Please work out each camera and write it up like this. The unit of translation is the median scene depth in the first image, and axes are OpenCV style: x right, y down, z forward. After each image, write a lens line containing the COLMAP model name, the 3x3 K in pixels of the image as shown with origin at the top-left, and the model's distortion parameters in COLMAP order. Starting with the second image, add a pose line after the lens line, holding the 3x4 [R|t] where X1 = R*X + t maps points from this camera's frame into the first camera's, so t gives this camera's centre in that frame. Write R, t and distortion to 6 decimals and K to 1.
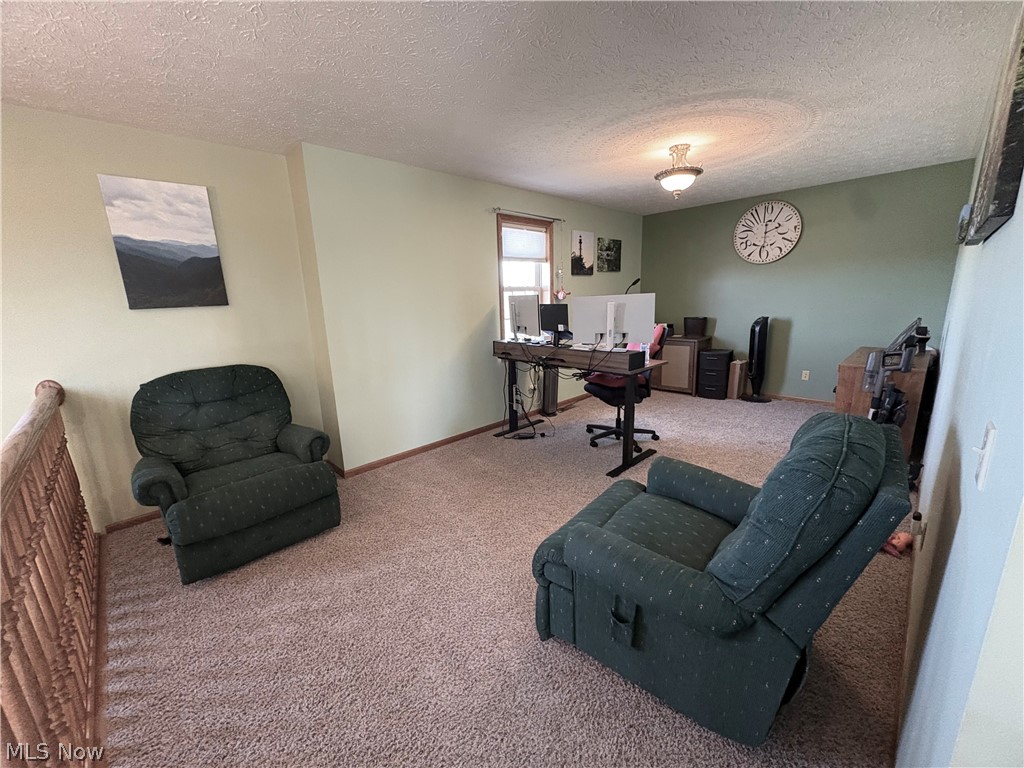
lens RADIAL K [[406.2, 0, 512.0], [0, 406.2, 384.0], [0, 0, 1]] dist [0.000041, -0.000246]
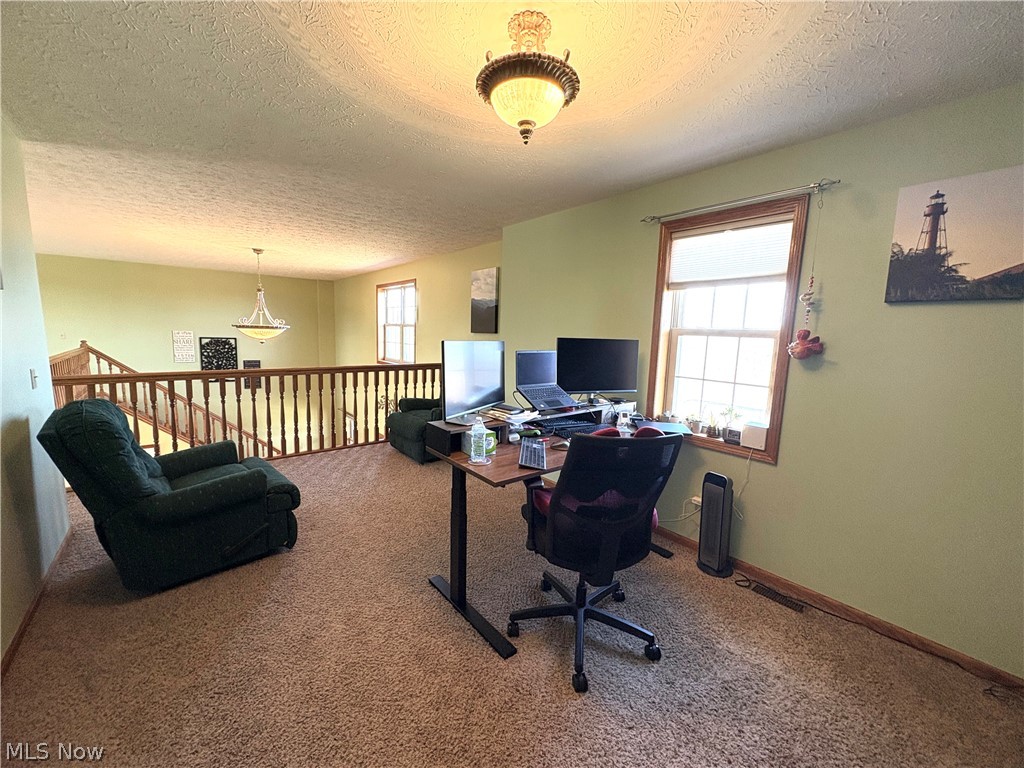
lens RADIAL K [[406.2, 0, 512.0], [0, 406.2, 384.0], [0, 0, 1]] dist [0.000041, -0.000246]
pose [[-0.087615, 0.157006, -0.983704, 0.638354], [-0.242849, 0.954340, 0.173949, -0.194410], [0.966099, 0.254132, -0.045486, 0.766584]]
